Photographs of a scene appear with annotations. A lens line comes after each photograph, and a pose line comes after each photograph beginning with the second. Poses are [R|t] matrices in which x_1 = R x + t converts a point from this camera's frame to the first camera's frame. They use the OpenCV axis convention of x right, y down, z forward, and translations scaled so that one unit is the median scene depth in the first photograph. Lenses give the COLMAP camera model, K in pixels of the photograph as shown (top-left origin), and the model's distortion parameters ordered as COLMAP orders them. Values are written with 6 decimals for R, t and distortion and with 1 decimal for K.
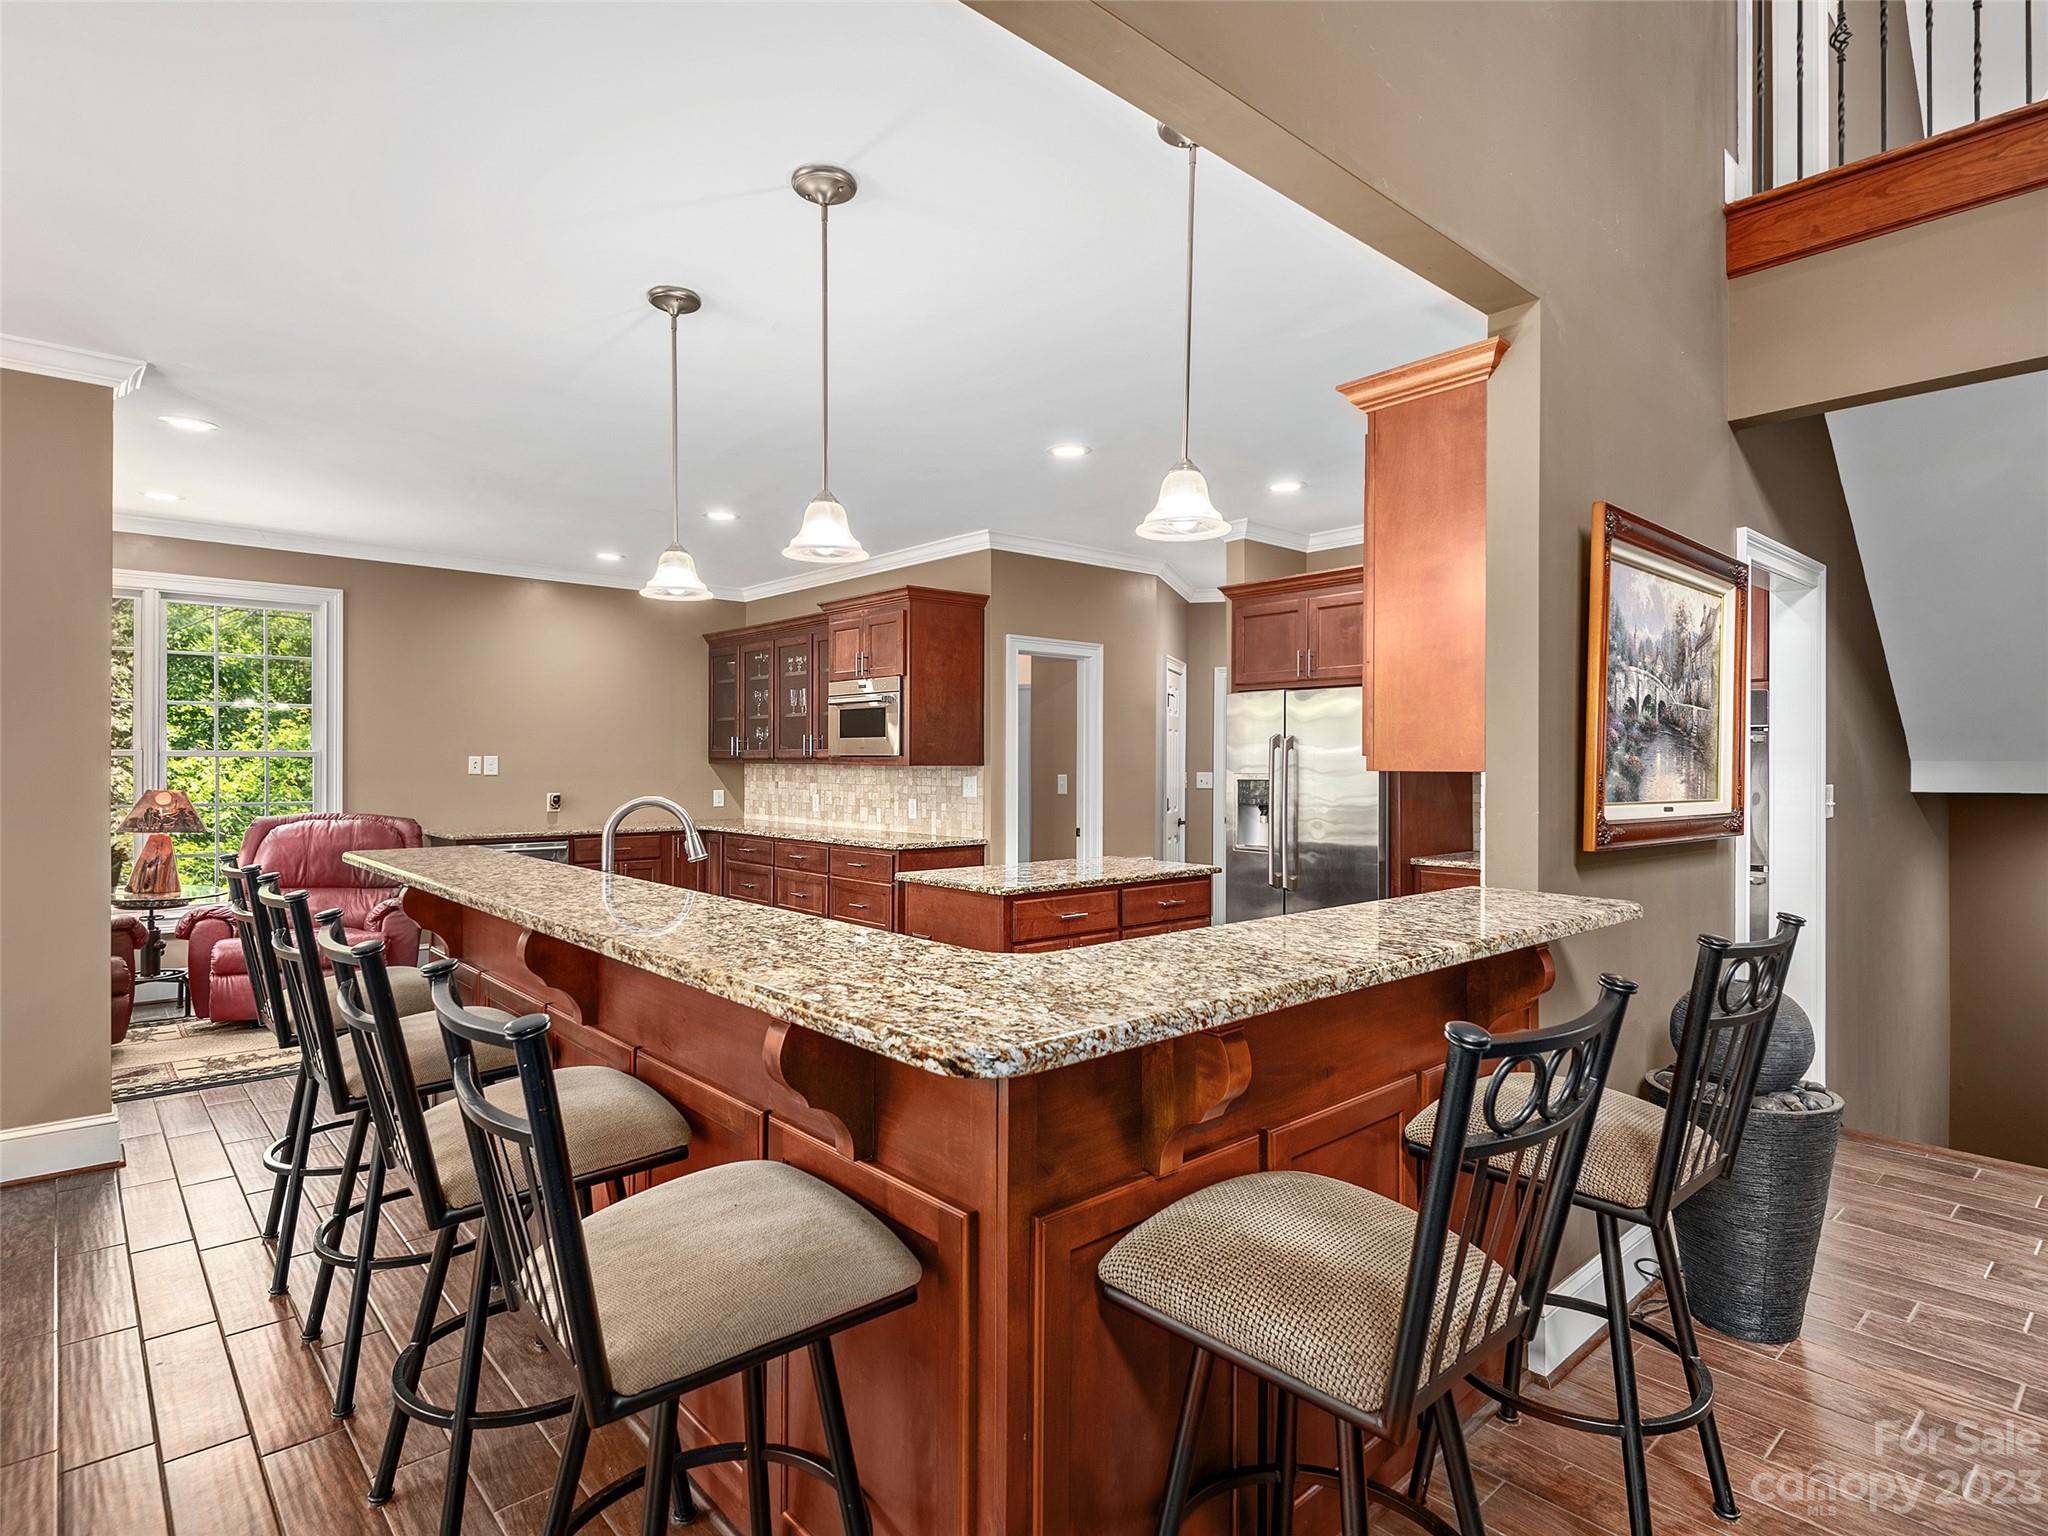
lens RADIAL K [[1080.1, 0, 1024.0], [0, 1080.1, 768.0], [0, 0, 1]] dist [0.021945, -0.001422]
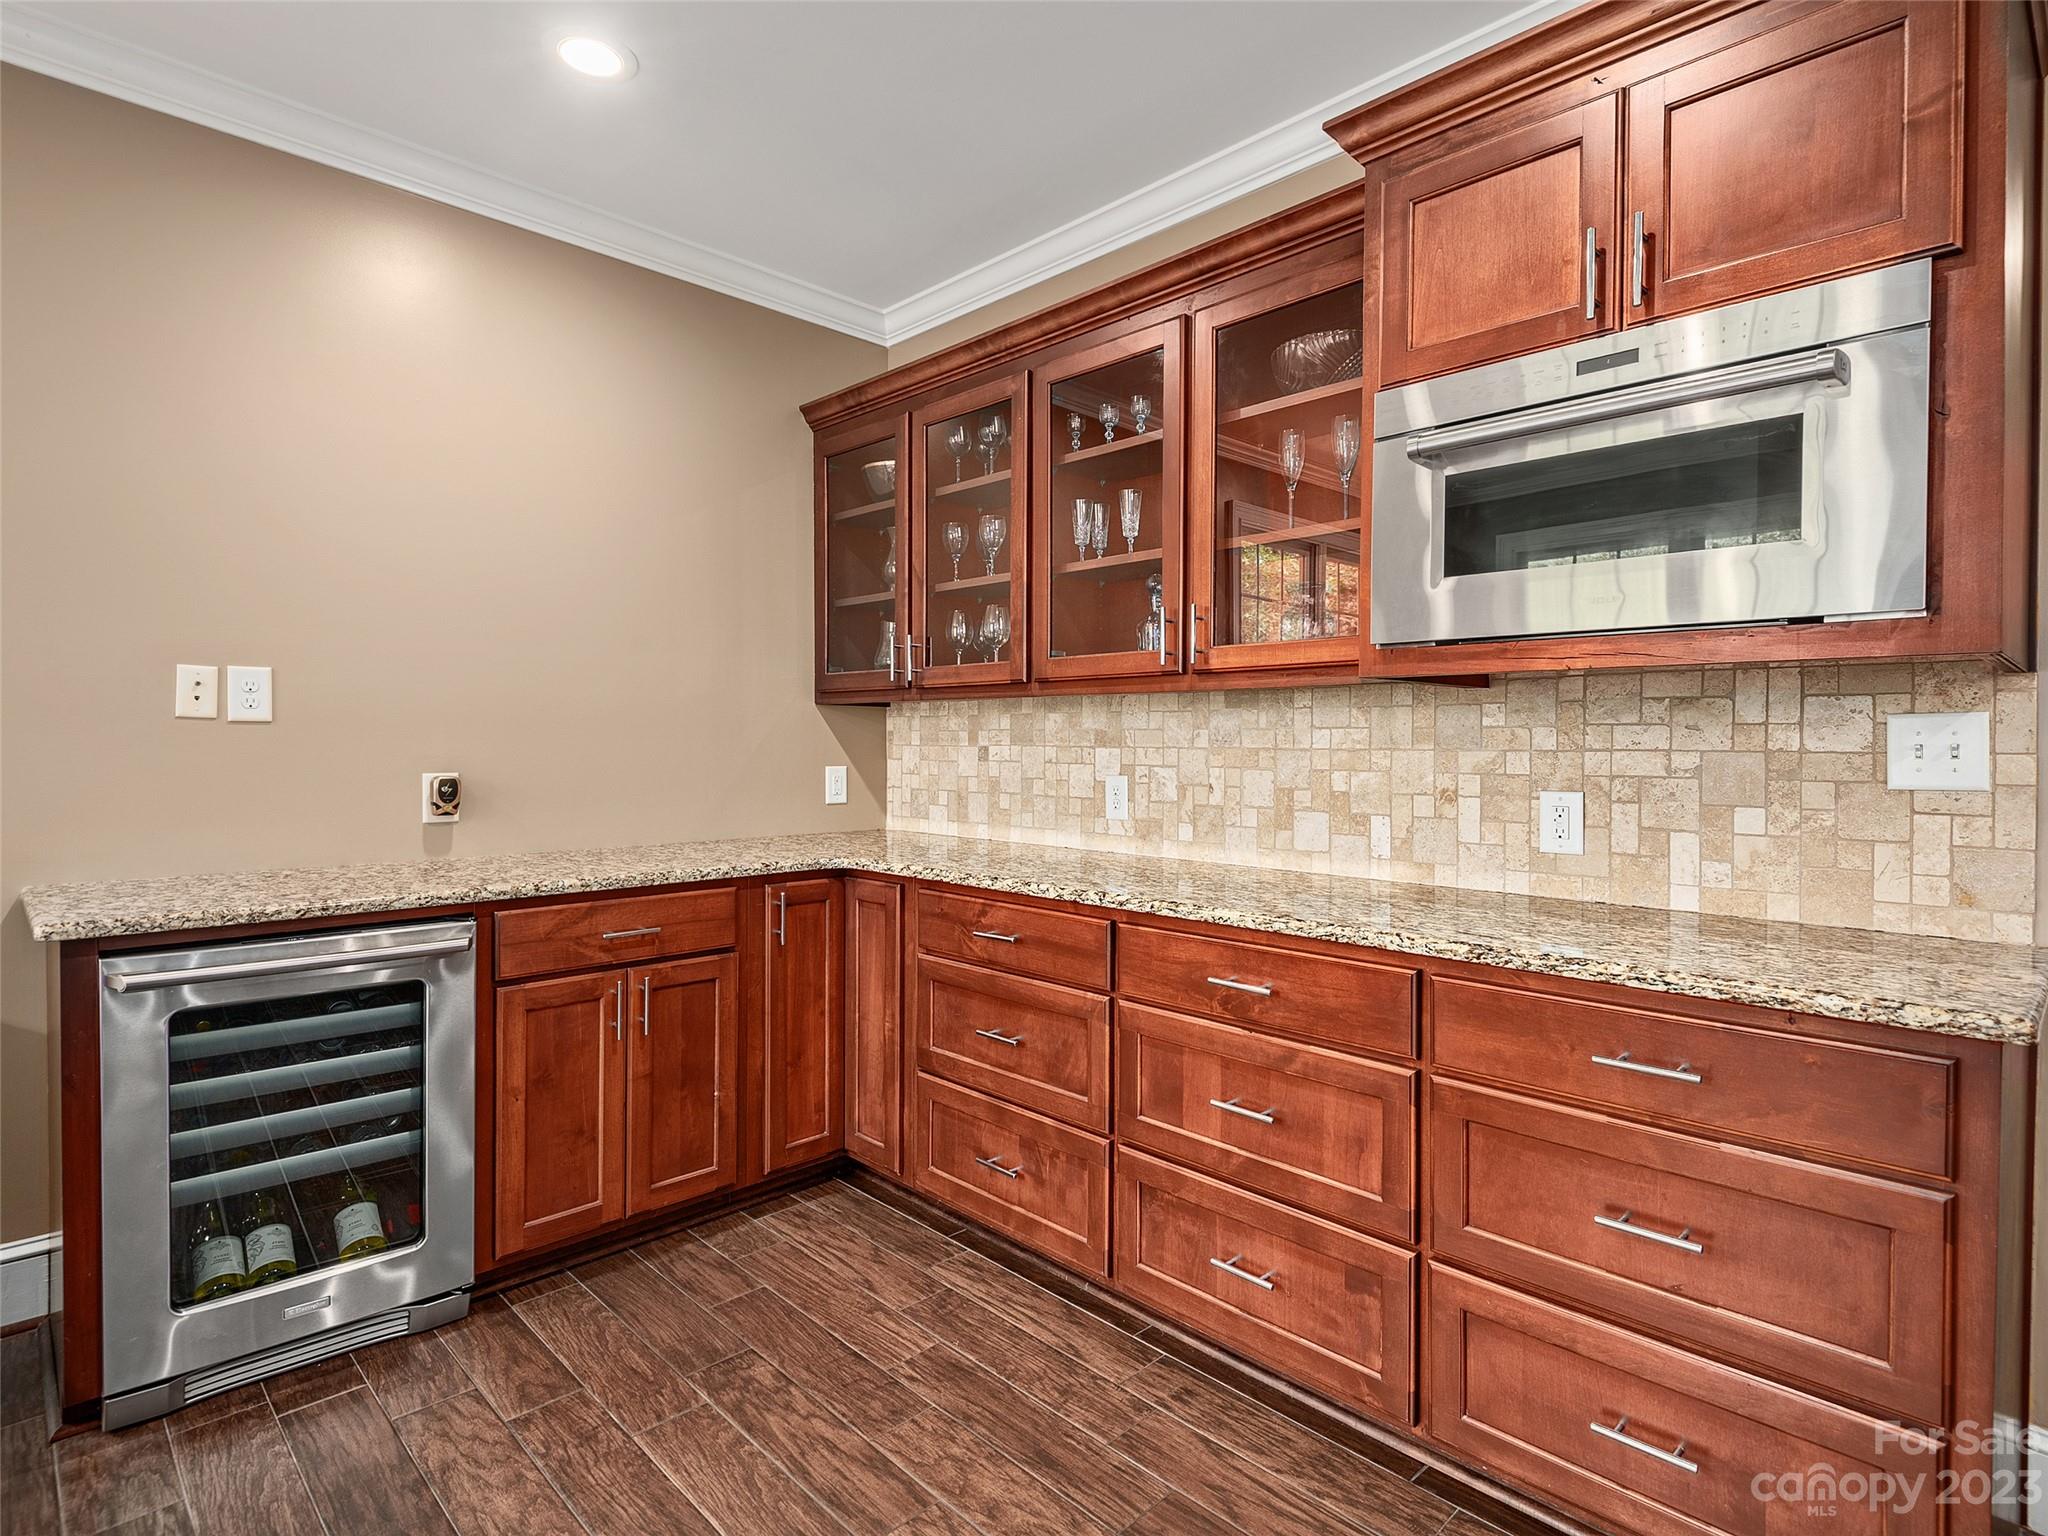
lens RADIAL K [[1080.1, 0, 1024.0], [0, 1080.1, 768.0], [0, 0, 1]] dist [0.021945, -0.001422]
pose [[0.999023, 0.000830, 0.044191, -0.269209], [-0.001759, 0.999778, 0.020988, 0.014564], [-0.044164, -0.021045, 0.998803, 0.665490]]
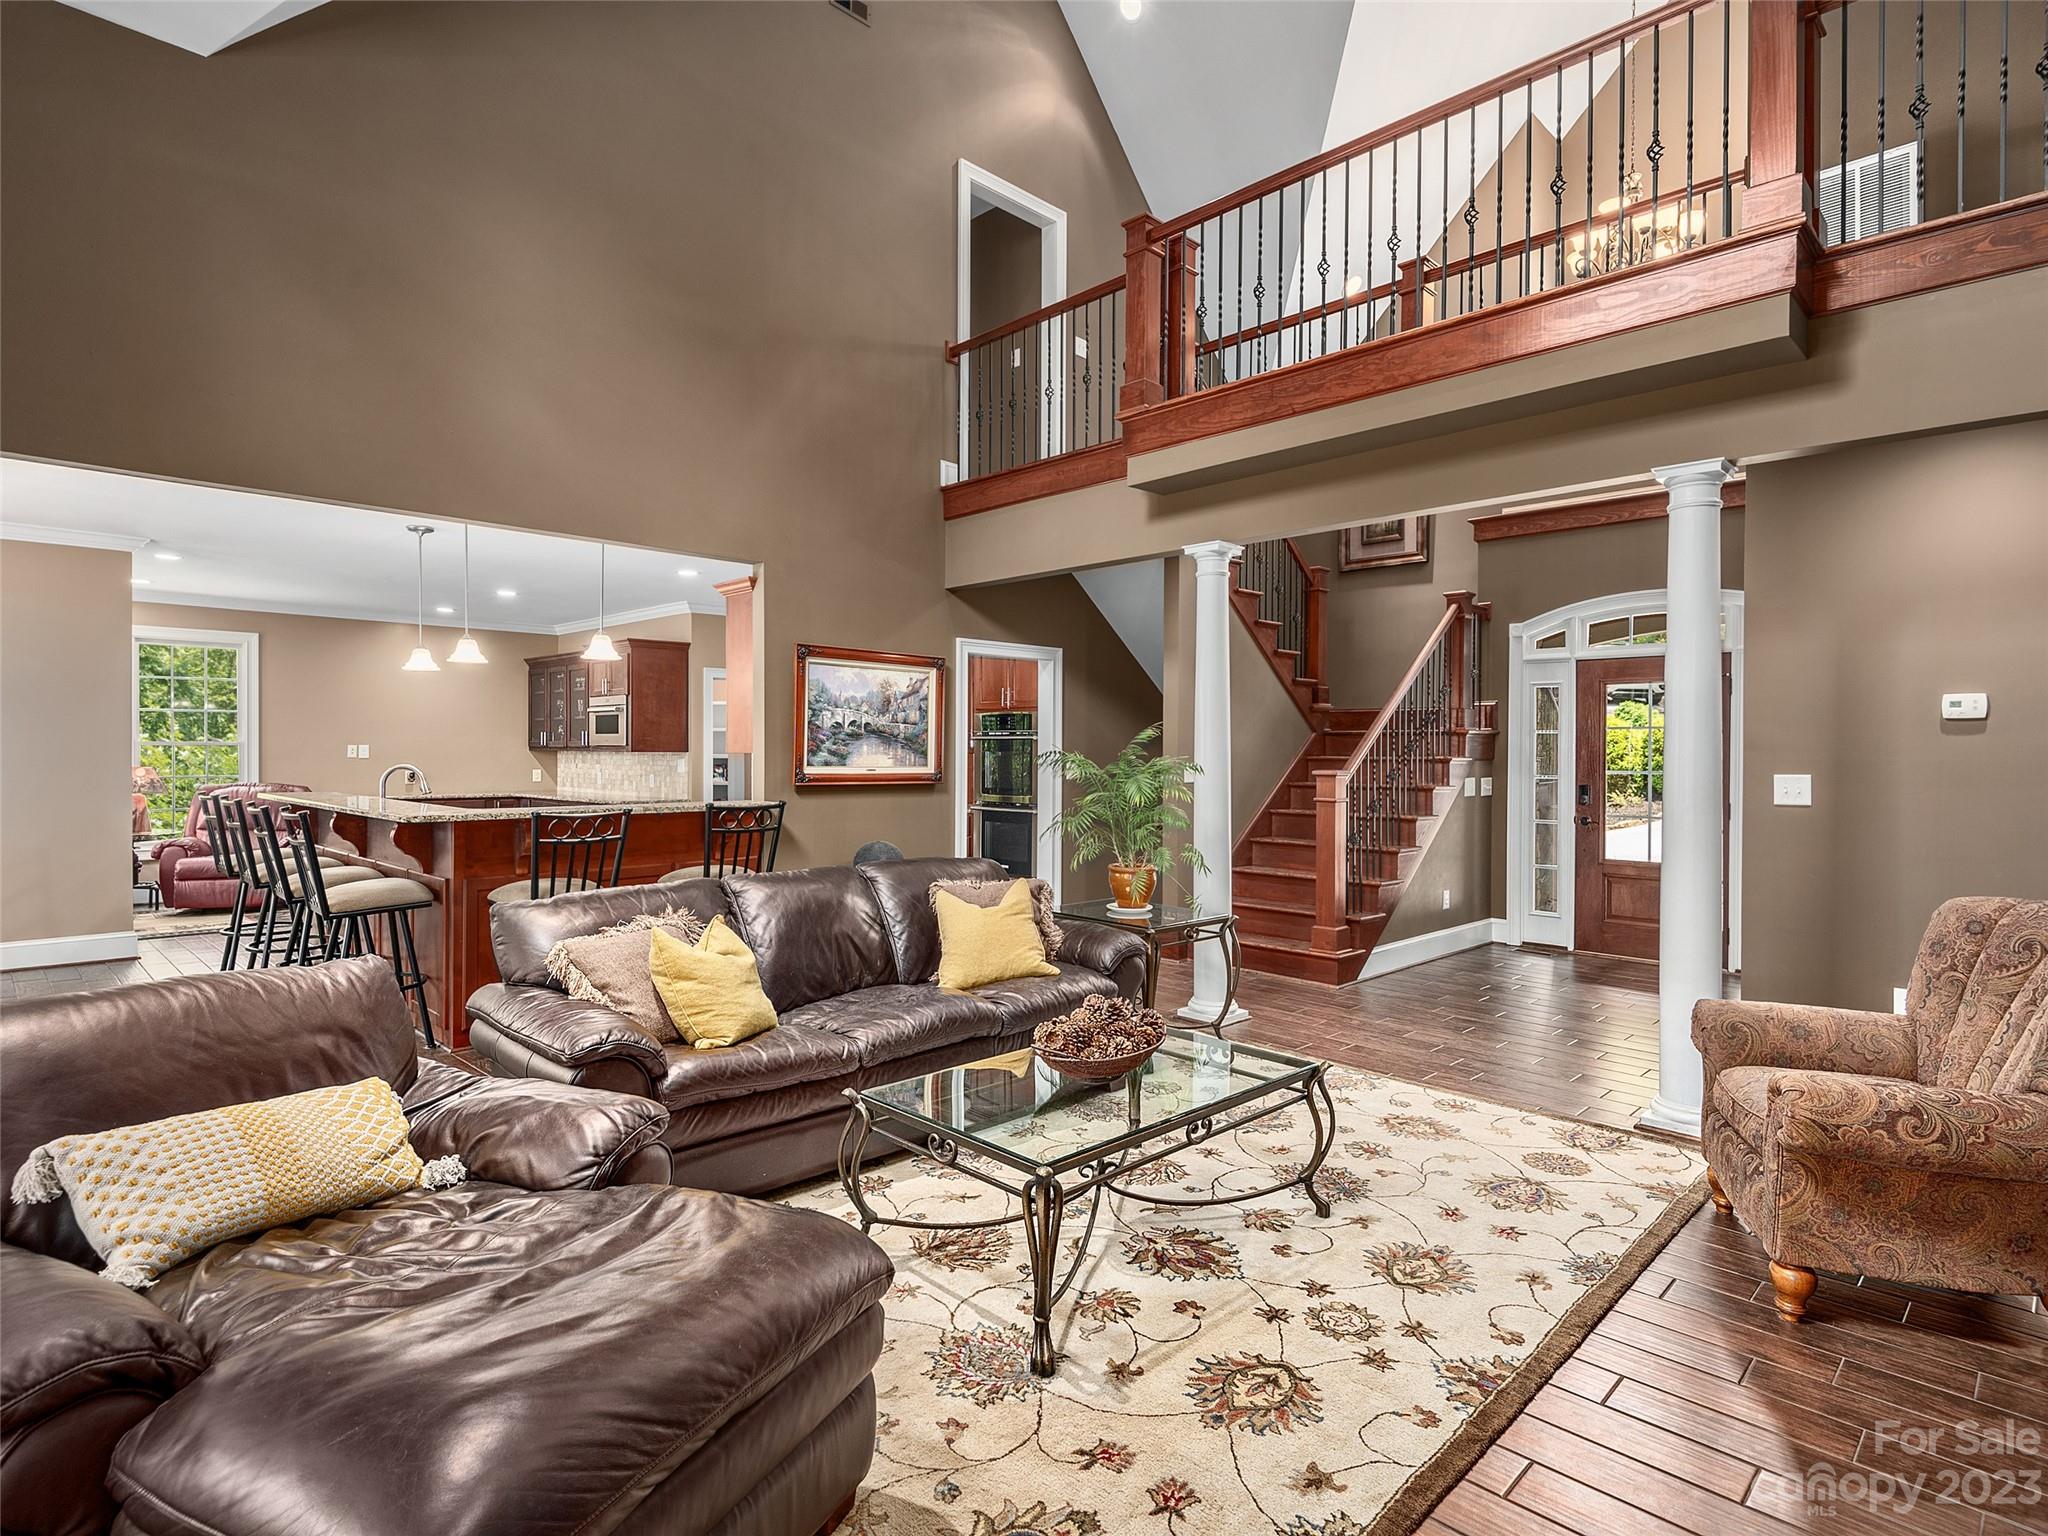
lens RADIAL K [[1058.0, 0, 1013.6], [0, 1058.0, 761.1], [0, 0, 1]] dist [0.002878, -0.001522]
pose [[0.998223, 0.002427, 0.059531, 0.298667], [-0.002581, 0.999993, 0.002518, 0.004752], [-0.059525, -0.002667, 0.998223, -0.474574]]
